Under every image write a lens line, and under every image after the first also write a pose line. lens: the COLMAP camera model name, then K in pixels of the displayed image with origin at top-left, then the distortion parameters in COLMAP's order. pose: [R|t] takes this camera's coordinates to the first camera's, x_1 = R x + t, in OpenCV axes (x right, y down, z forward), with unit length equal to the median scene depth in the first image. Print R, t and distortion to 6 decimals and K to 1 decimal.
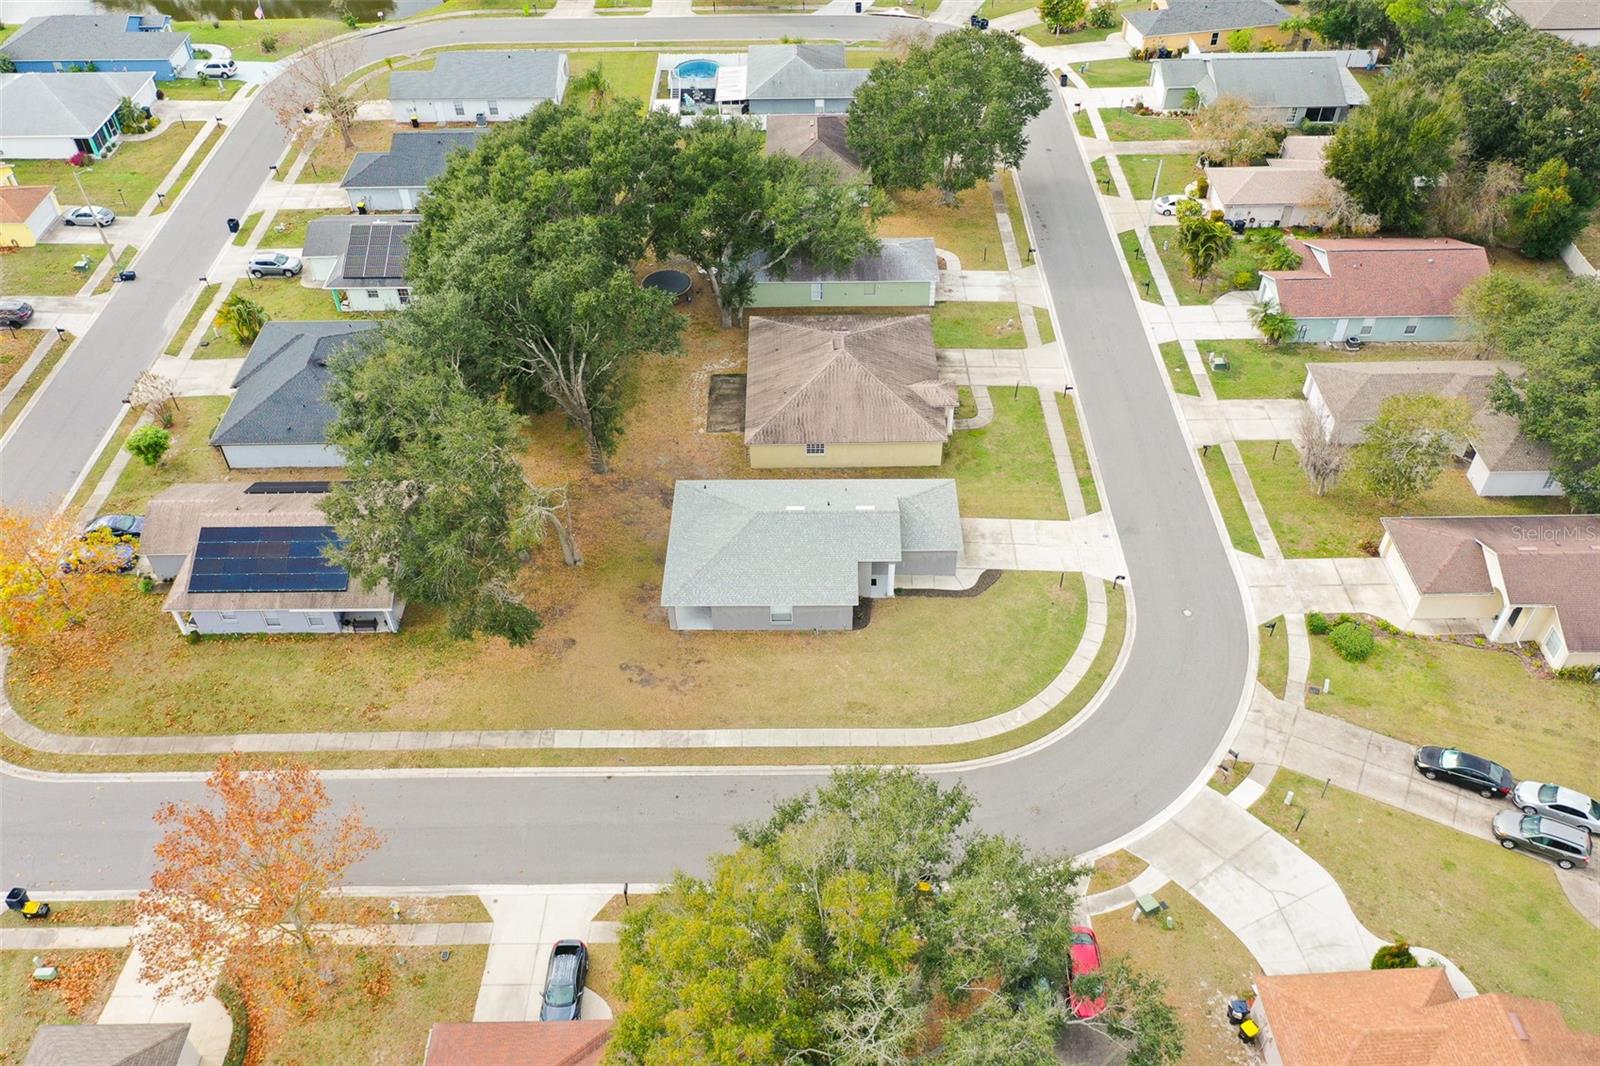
lens RADIAL K [[1264.6, 0, 800.0], [0, 1264.6, 533.0], [0, 0, 1]] dist [0.003028, -0.000525]
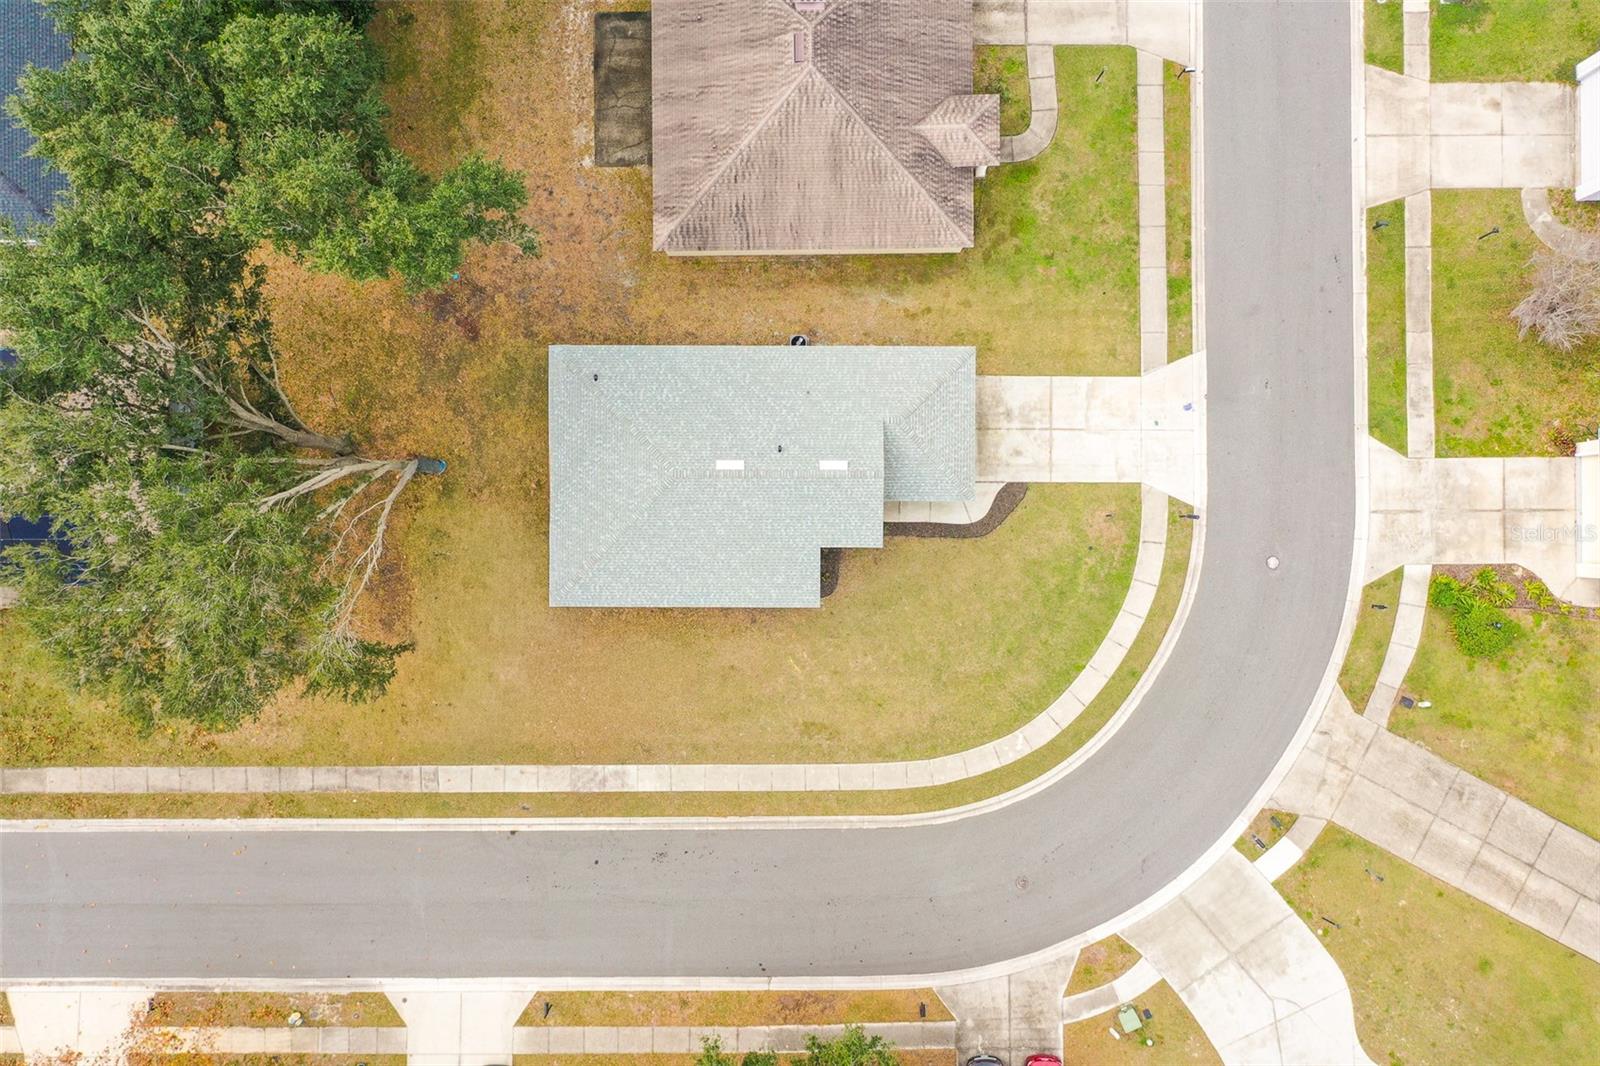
lens RADIAL K [[1264.6, 0, 800.0], [0, 1264.6, 533.0], [0, 0, 1]] dist [0.003028, -0.000525]
pose [[0.999970, 0.000254, -0.007796, 0.040877], [0.005476, 0.688987, 0.724753, -0.507127], [0.005555, -0.724774, 0.688964, 0.535850]]
